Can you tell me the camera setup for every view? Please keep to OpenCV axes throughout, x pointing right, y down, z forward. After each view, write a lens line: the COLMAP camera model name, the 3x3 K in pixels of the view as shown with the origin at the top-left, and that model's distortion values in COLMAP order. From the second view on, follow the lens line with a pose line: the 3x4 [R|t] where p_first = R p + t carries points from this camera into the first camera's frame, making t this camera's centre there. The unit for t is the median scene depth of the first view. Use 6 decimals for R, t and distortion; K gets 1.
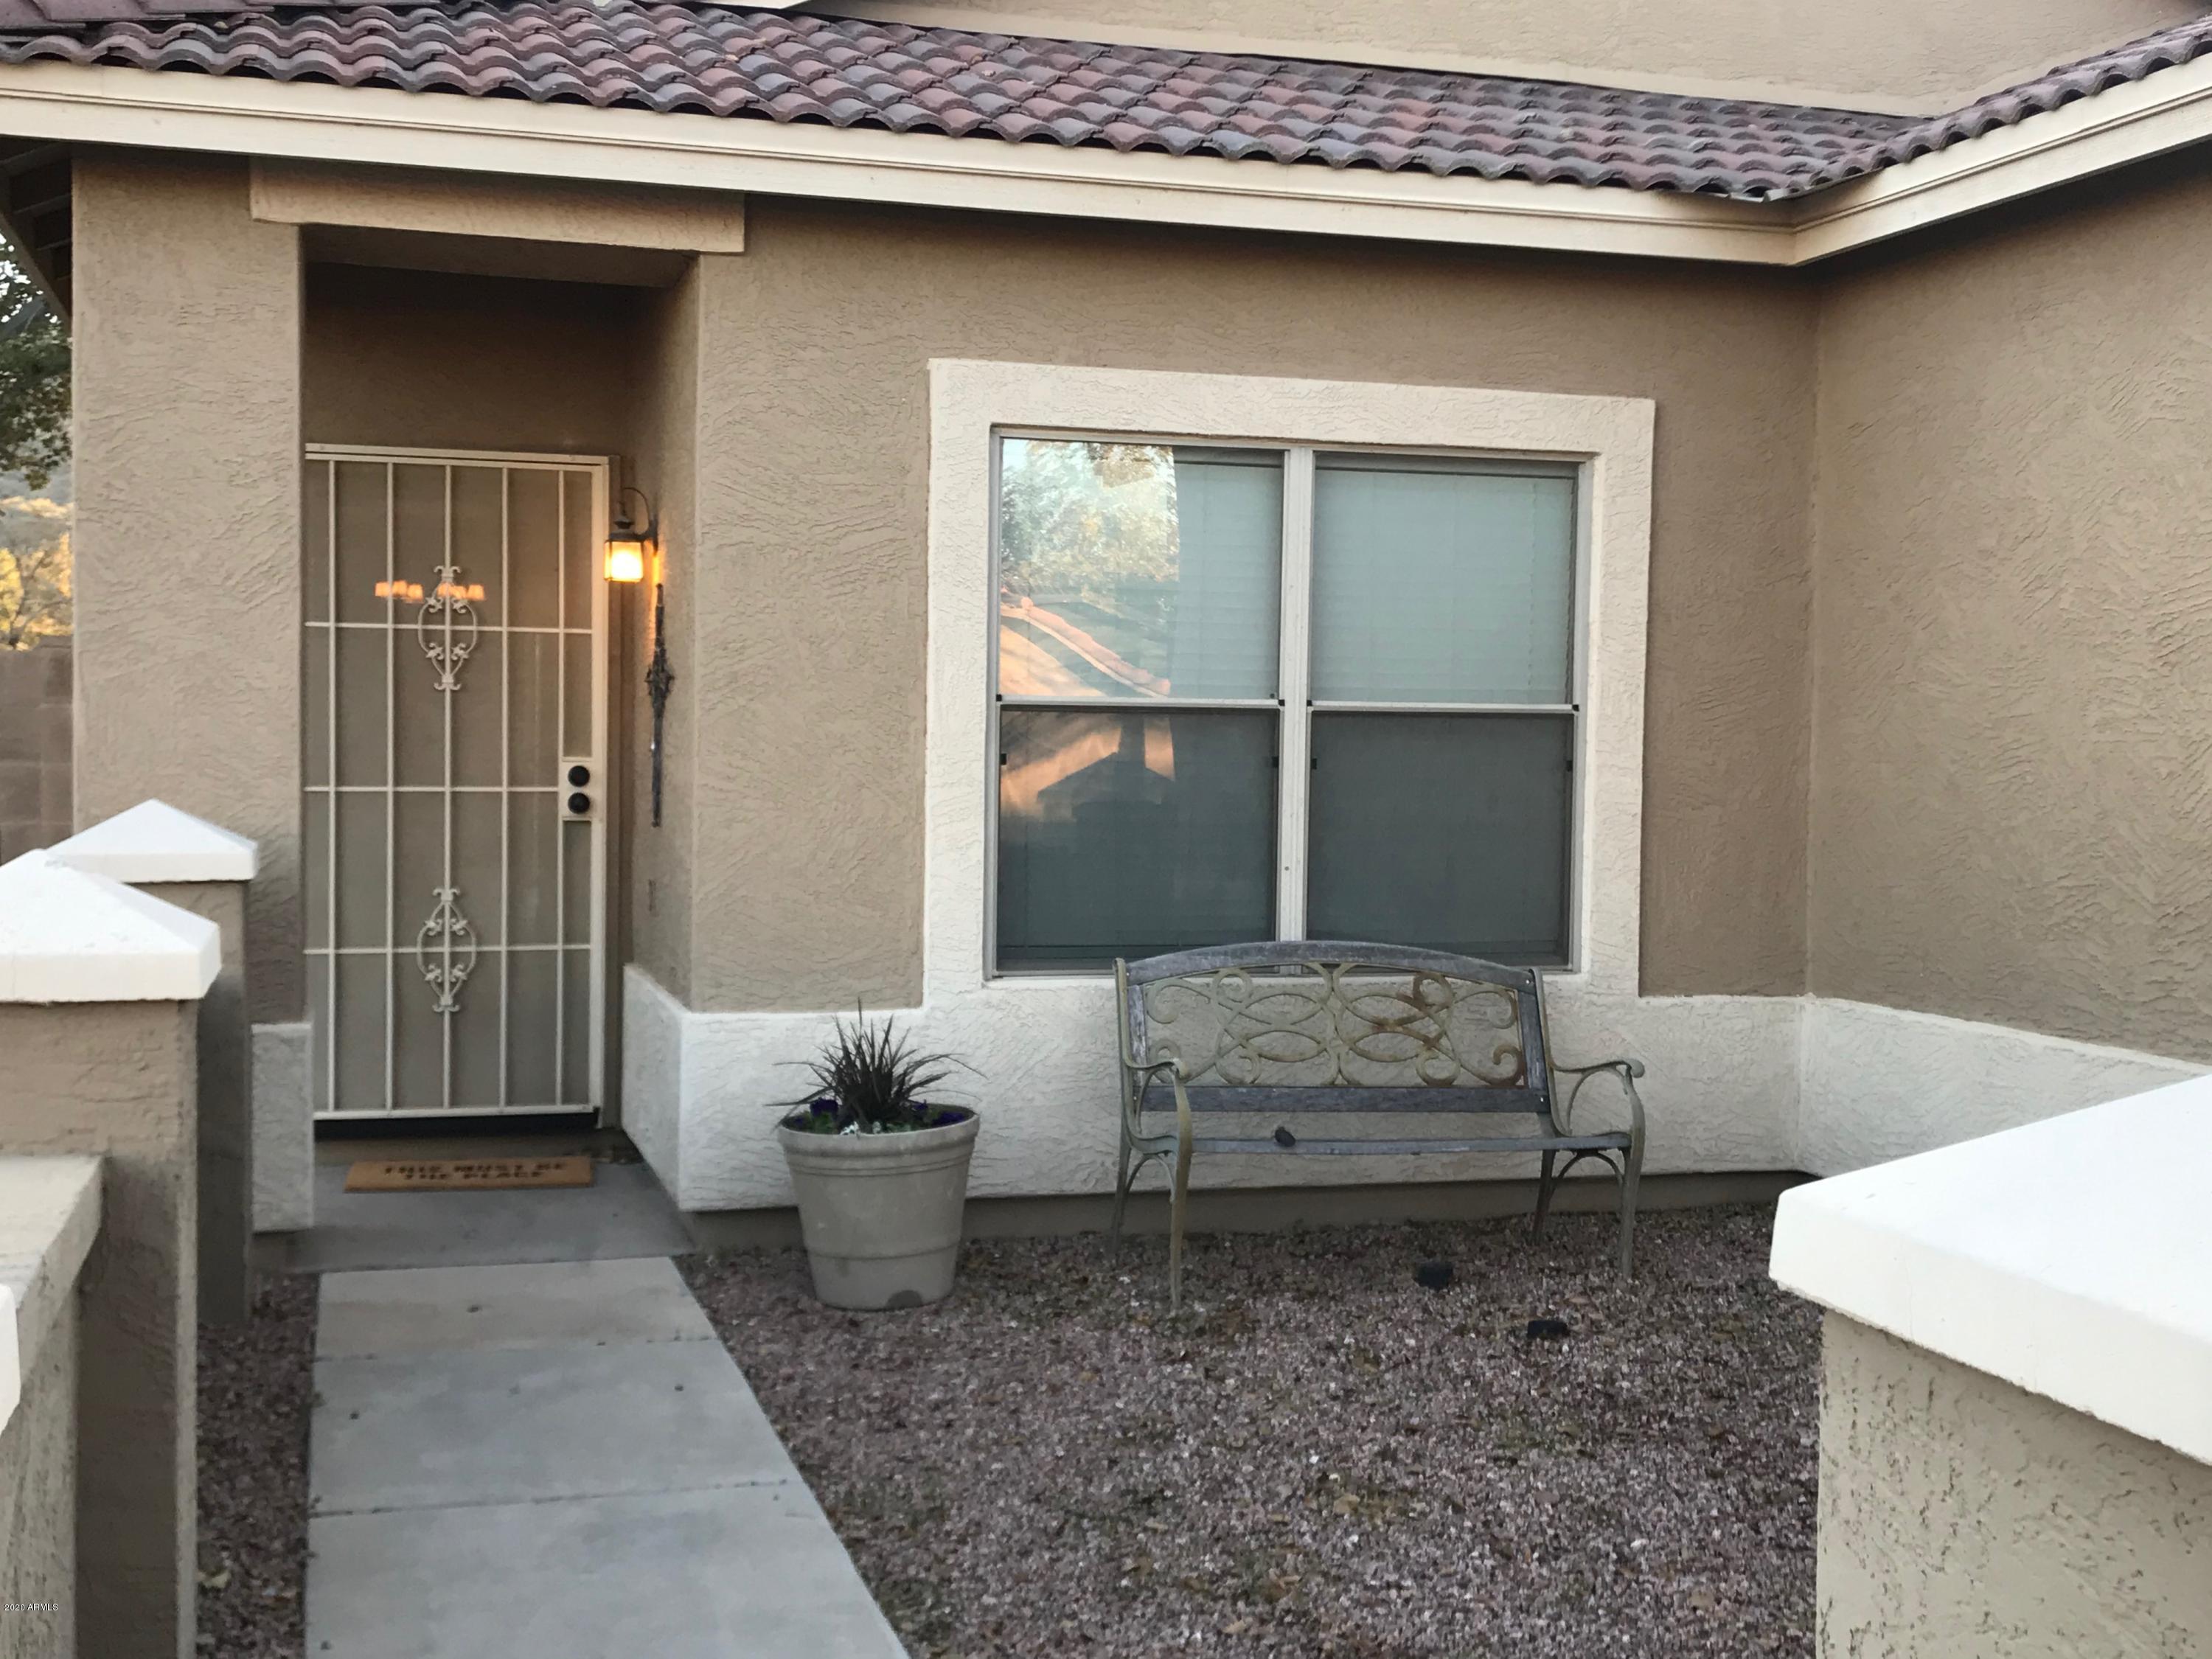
lens RADIAL K [[2596.6, 0, 1106.0], [0, 2596.6, 829.5], [0, 0, 1]] dist [0.030617, -0.027295]
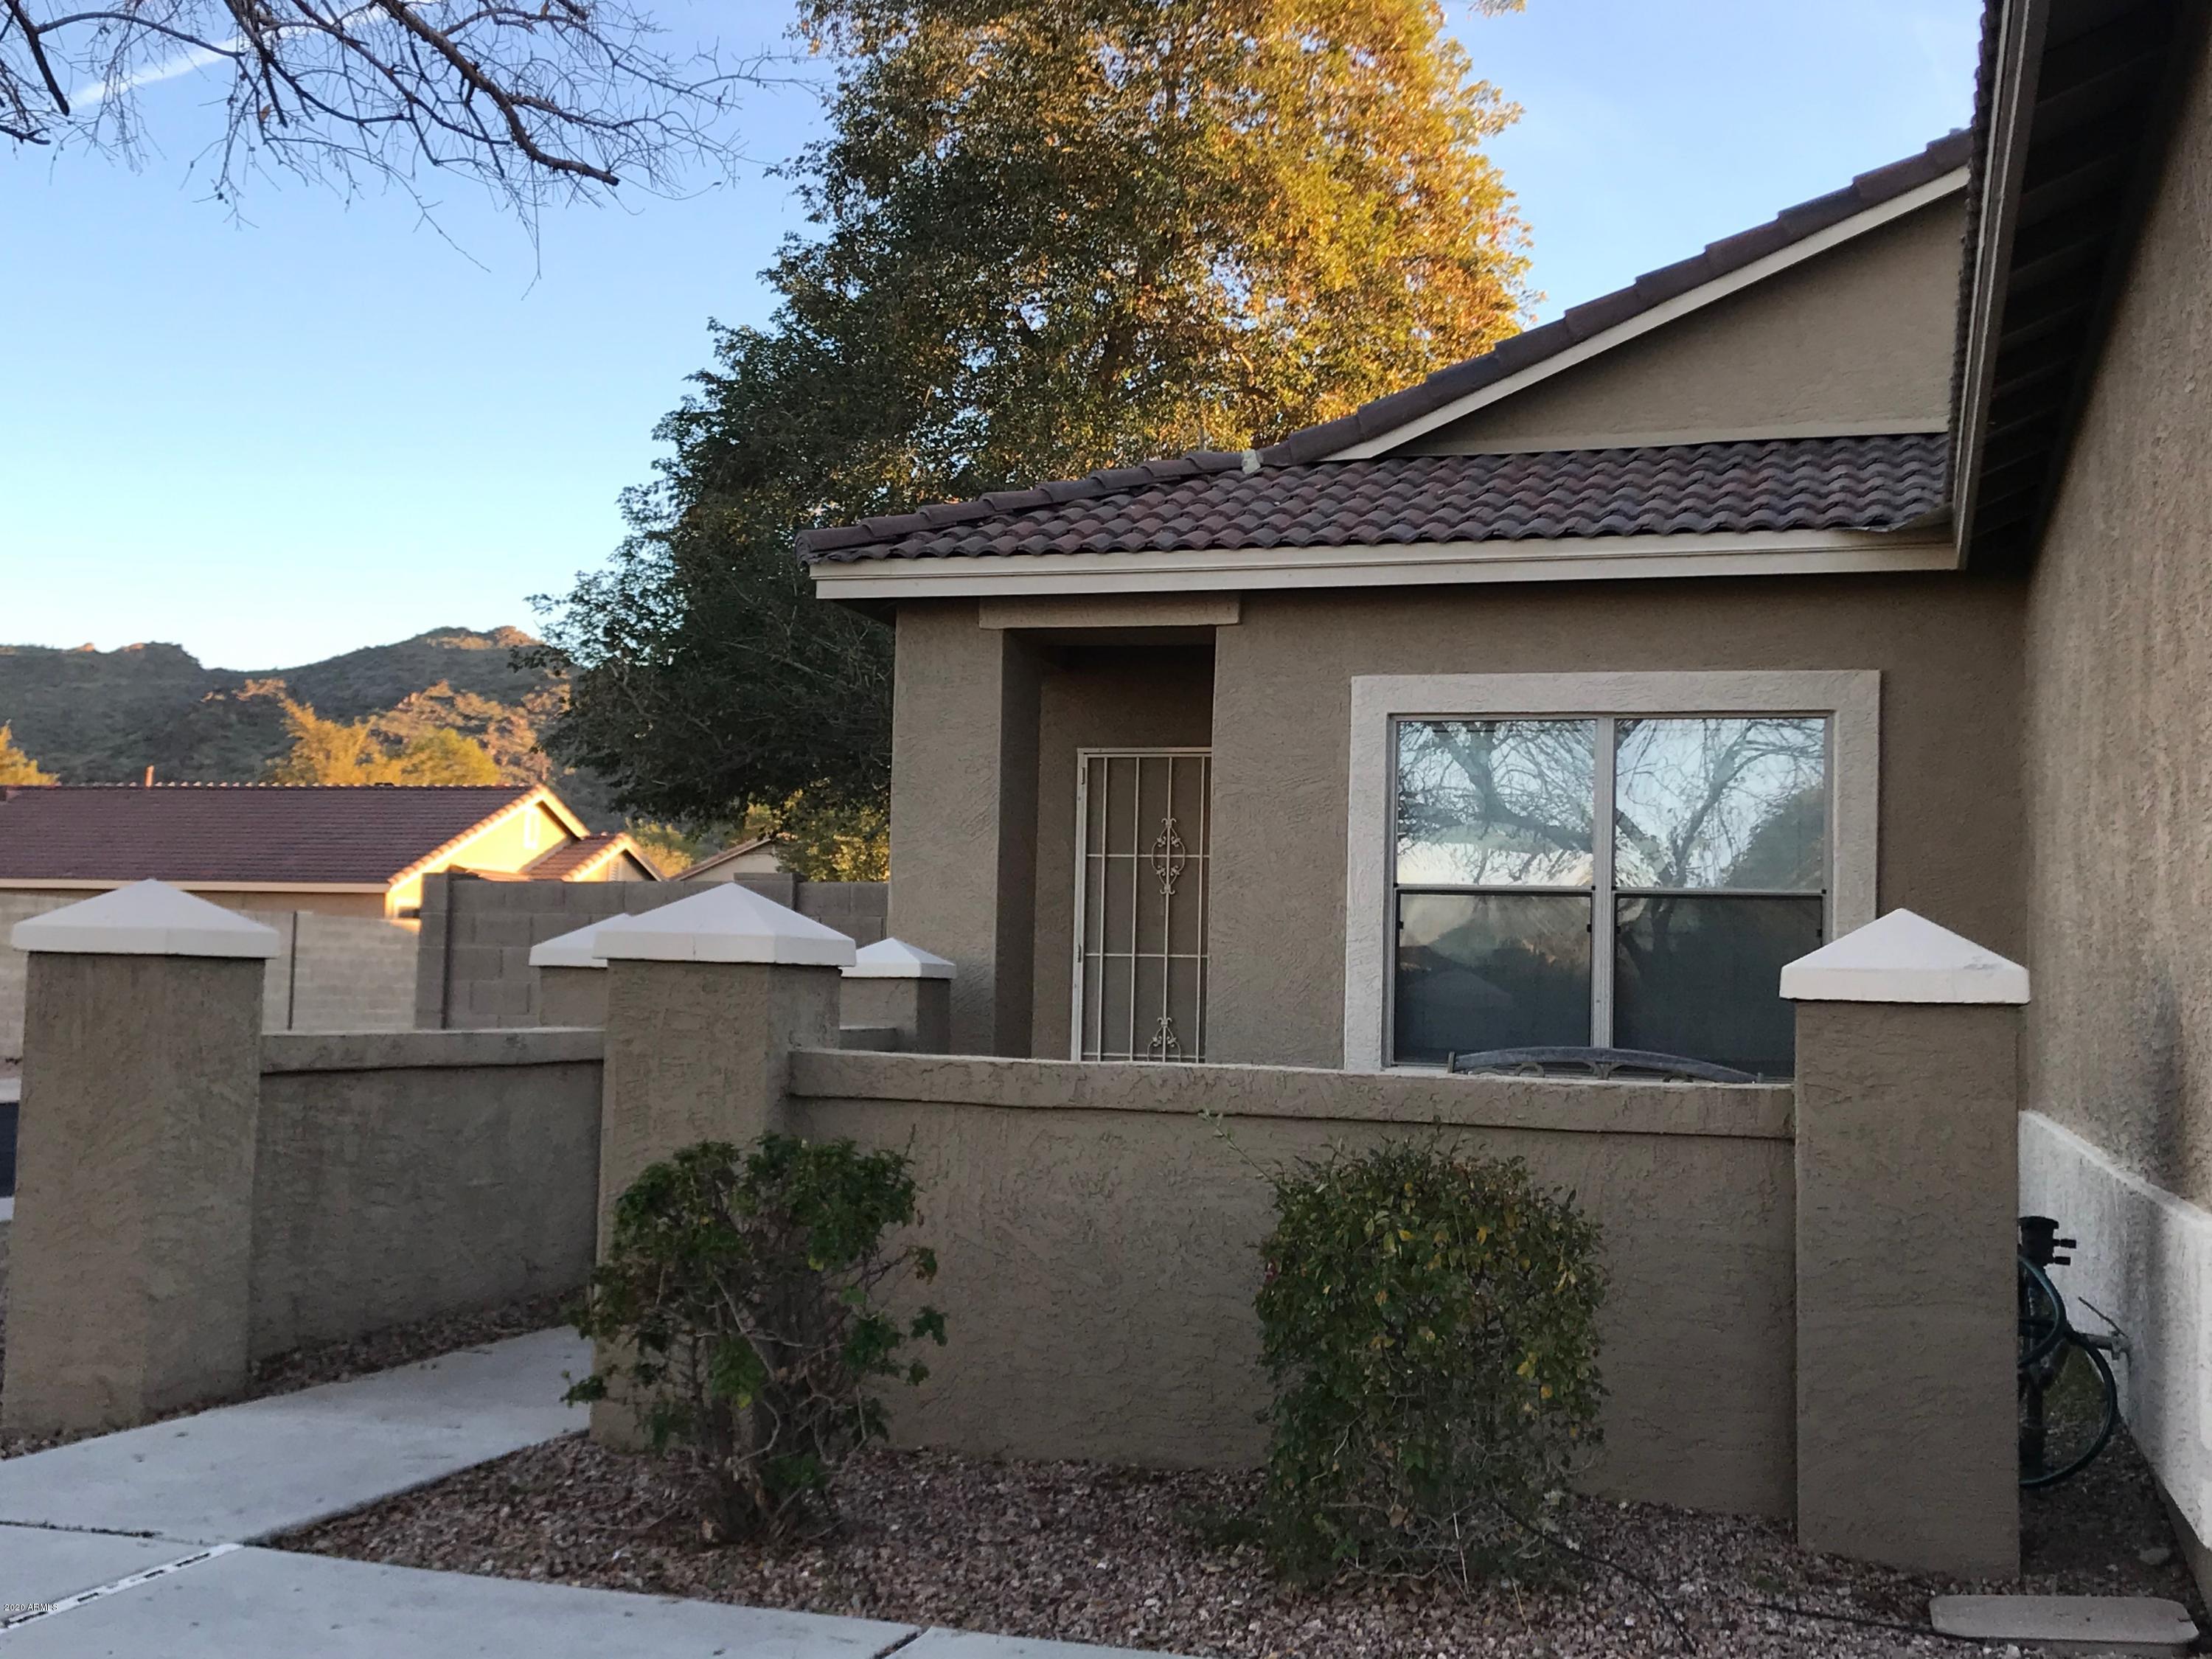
lens RADIAL K [[2596.6, 0, 1106.0], [0, 2596.6, 829.5], [0, 0, 1]] dist [0.030617, -0.027295]
pose [[0.836631, -0.035508, -0.546615, 0.674121], [-0.033711, 0.992668, -0.116081, 0.105130], [0.546729, 0.115544, 0.829299, -0.411493]]
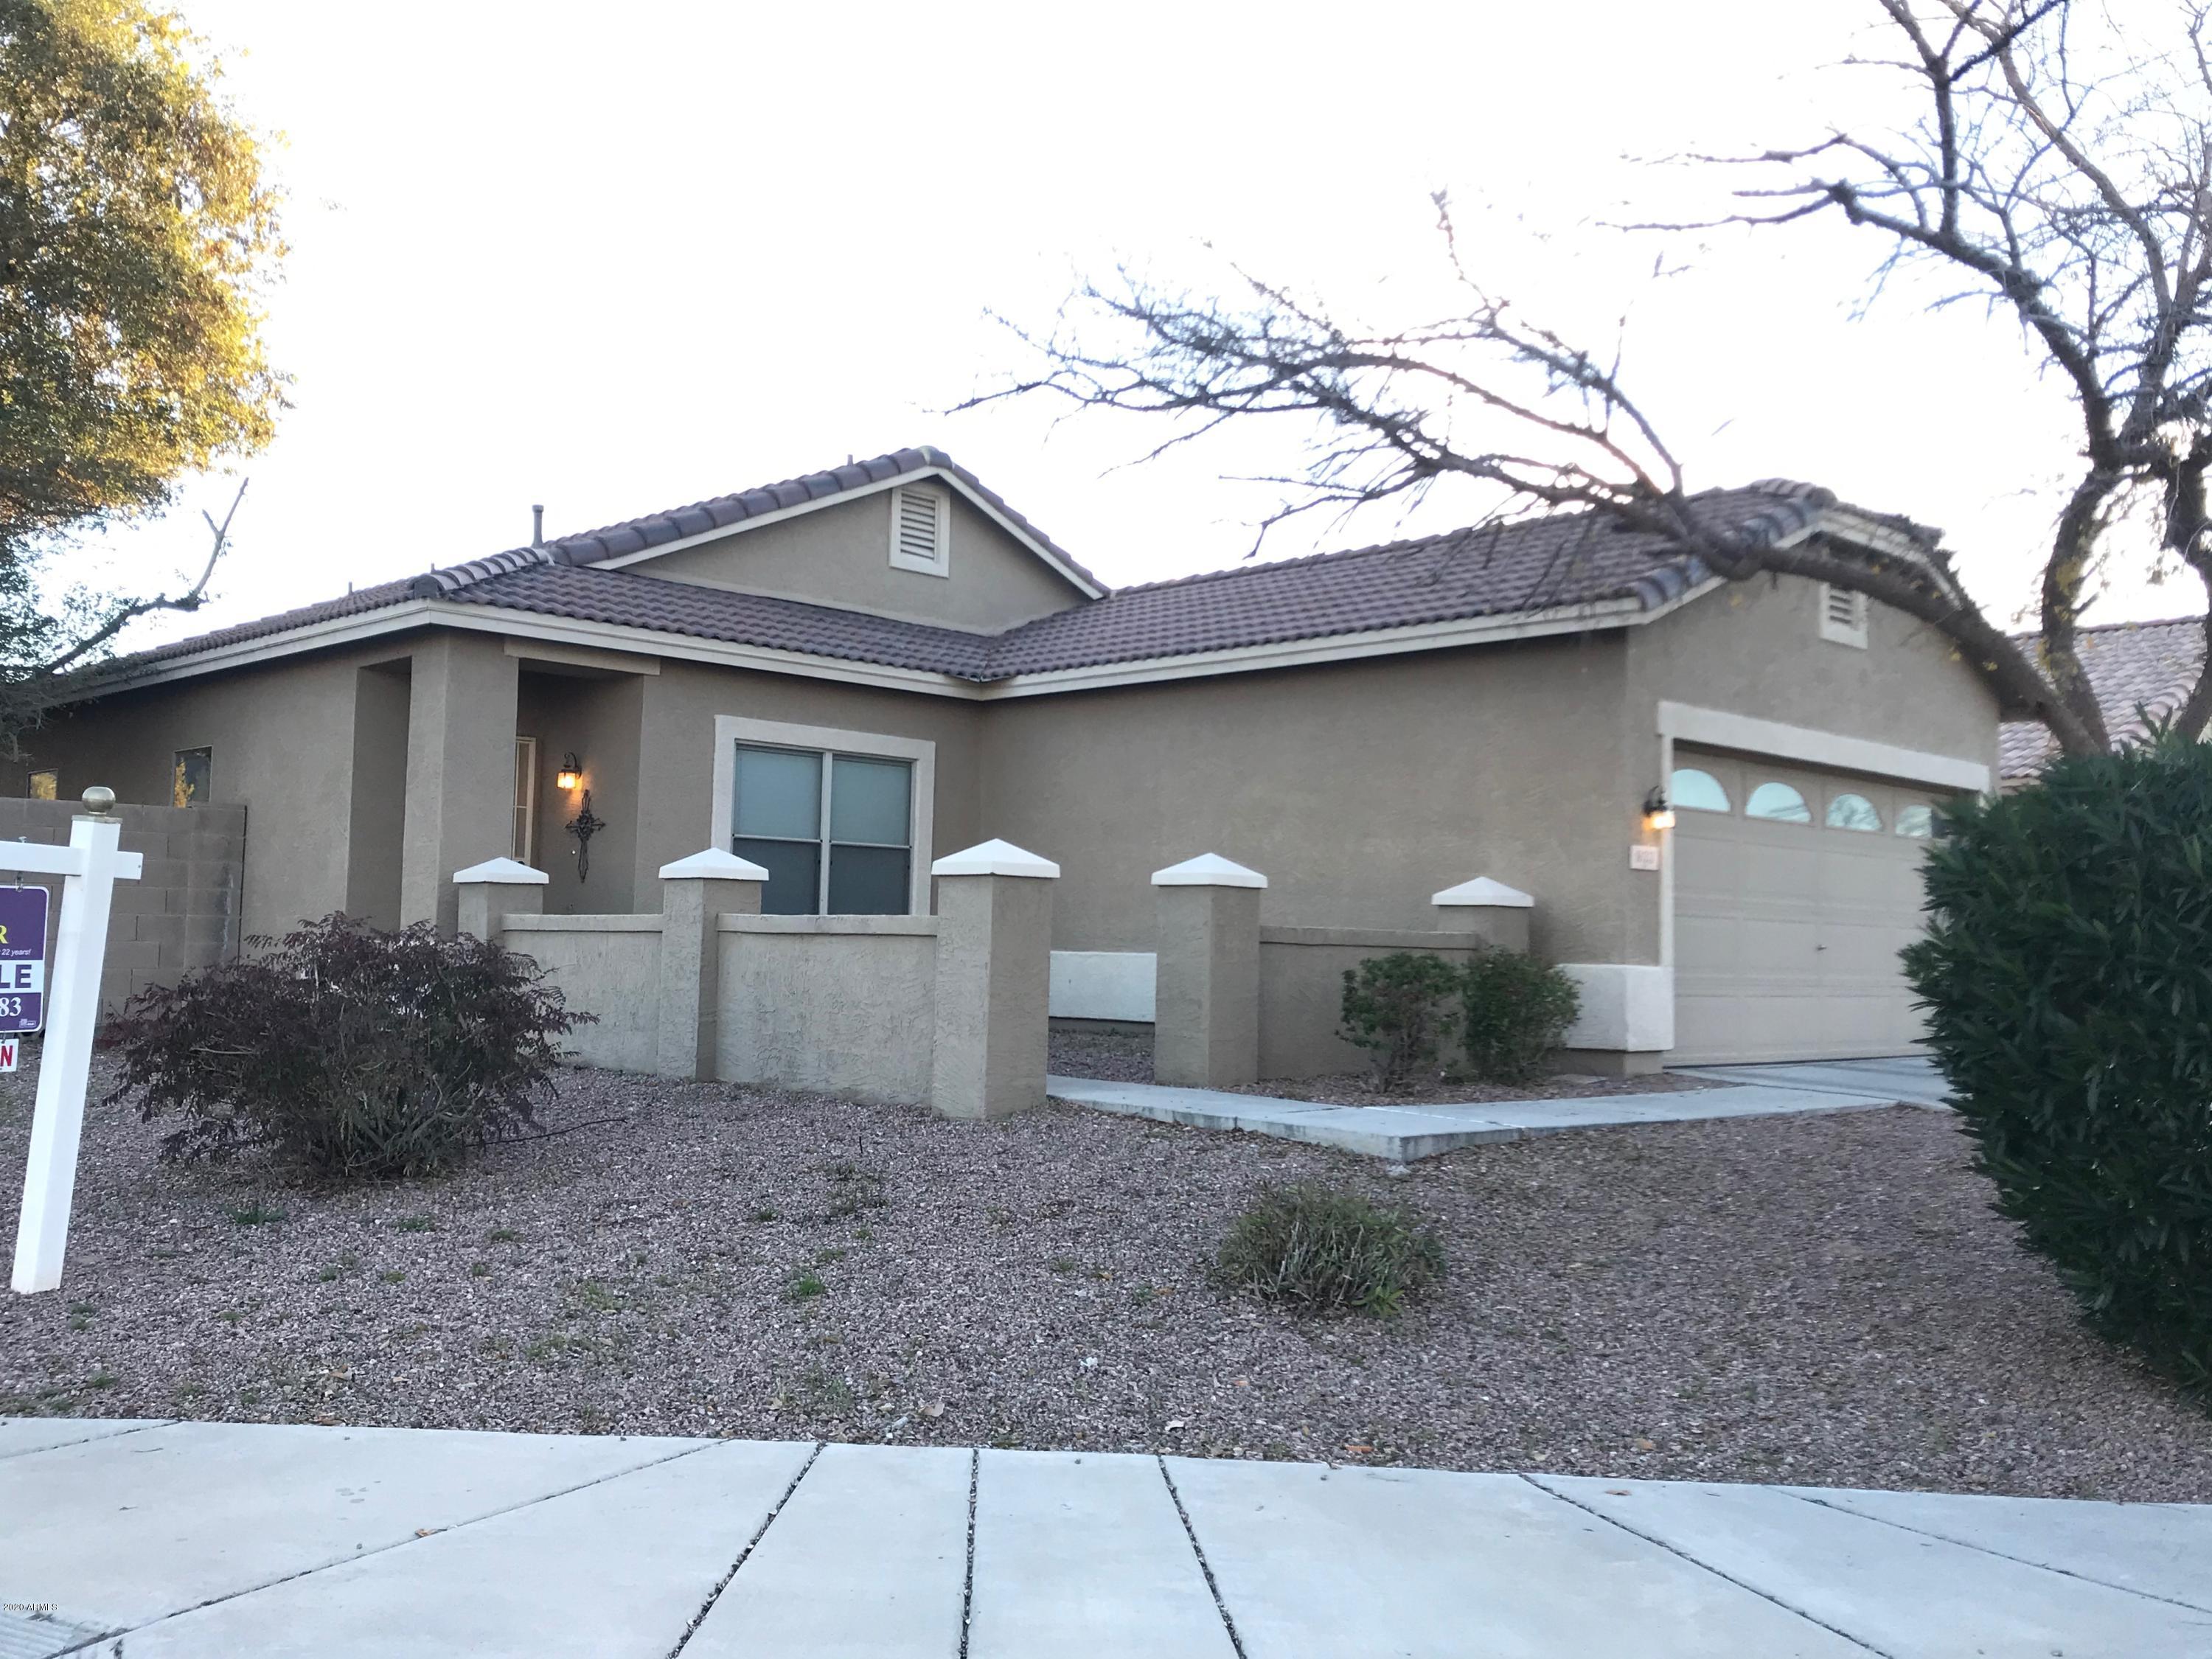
lens RADIAL K [[2027.0, 0, 1106.0], [0, 2027.0, 829.5], [0, 0, 1]] dist [-0.000225, -0.000366]
pose [[0.891216, 0.038526, 0.451939, -0.674070], [0.005094, 0.995473, -0.094905, 0.155684], [-0.453550, 0.086883, 0.886986, -1.142396]]
